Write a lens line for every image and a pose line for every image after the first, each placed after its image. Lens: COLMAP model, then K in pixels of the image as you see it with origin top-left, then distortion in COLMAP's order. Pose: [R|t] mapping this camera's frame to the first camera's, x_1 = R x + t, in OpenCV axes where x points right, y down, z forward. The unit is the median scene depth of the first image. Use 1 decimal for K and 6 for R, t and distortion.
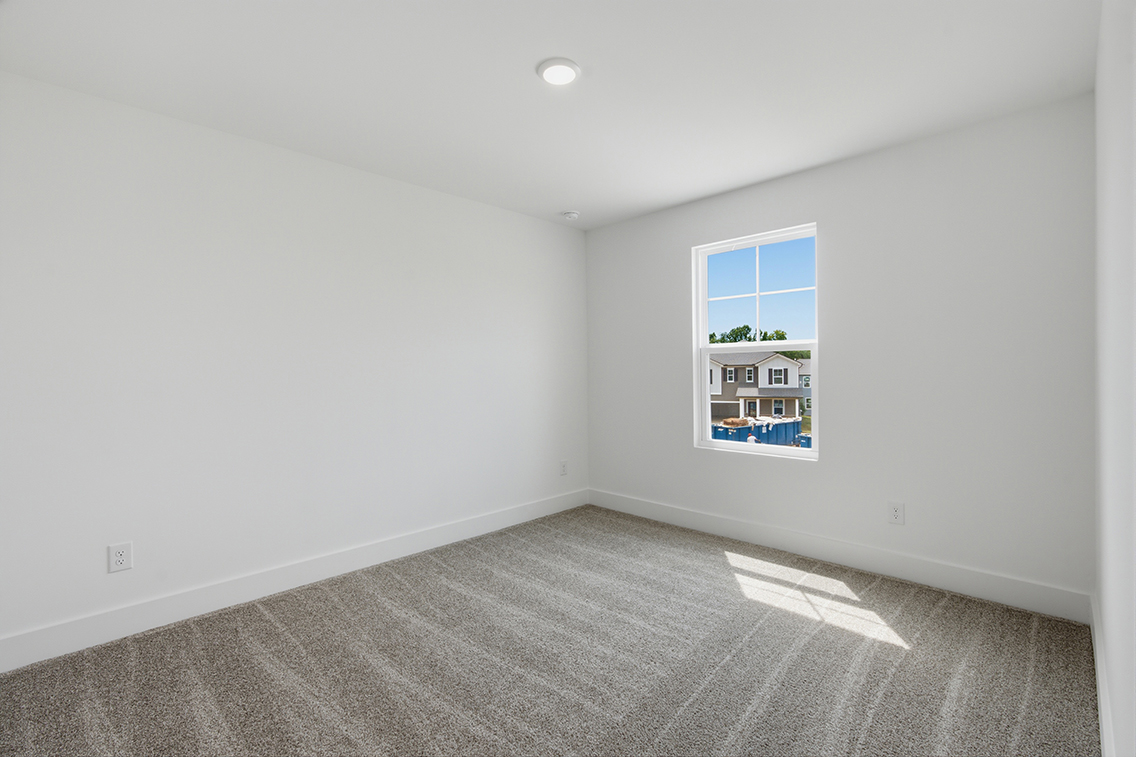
lens RADIAL K [[507.4, 0, 571.7], [0, 507.4, 374.2], [0, 0, 1]] dist [0.000978, 0.000665]
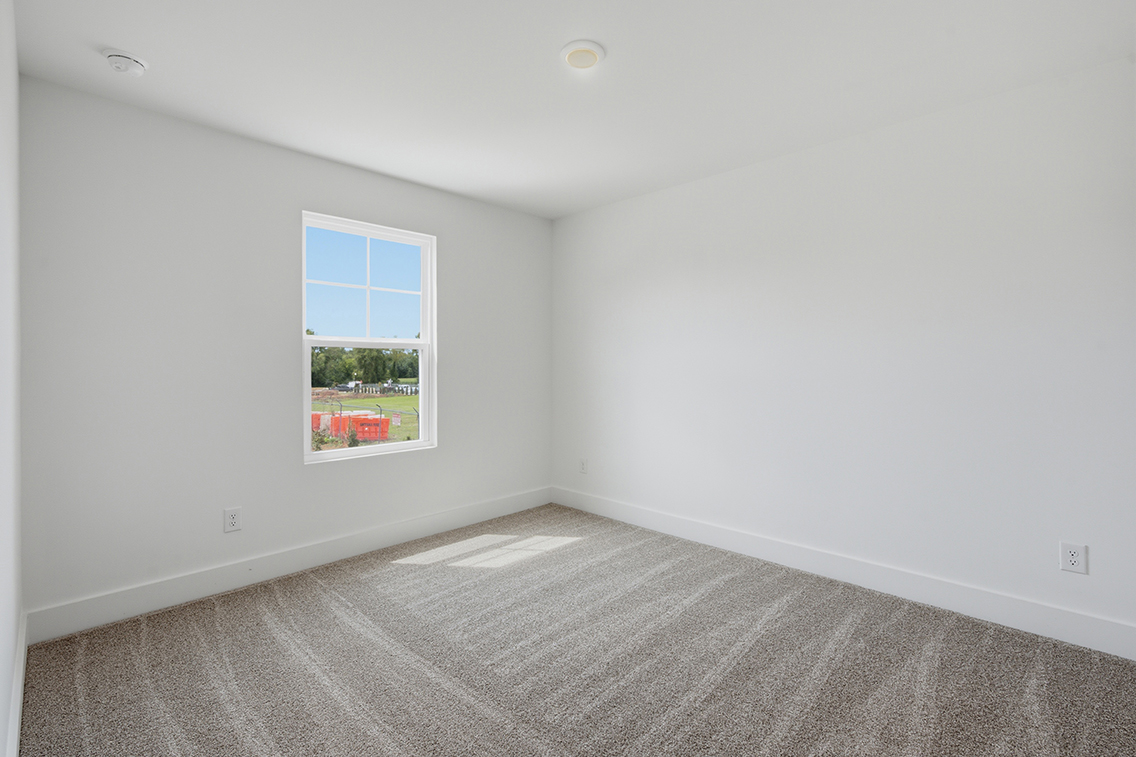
lens RADIAL K [[507.4, 0, 571.7], [0, 507.4, 374.2], [0, 0, 1]] dist [0.000978, 0.000665]
pose [[-0.005024, -0.011635, 0.999920, -0.730734], [0.006562, 0.999910, 0.011668, -0.007120], [-0.999966, 0.006620, -0.004947, 0.775698]]
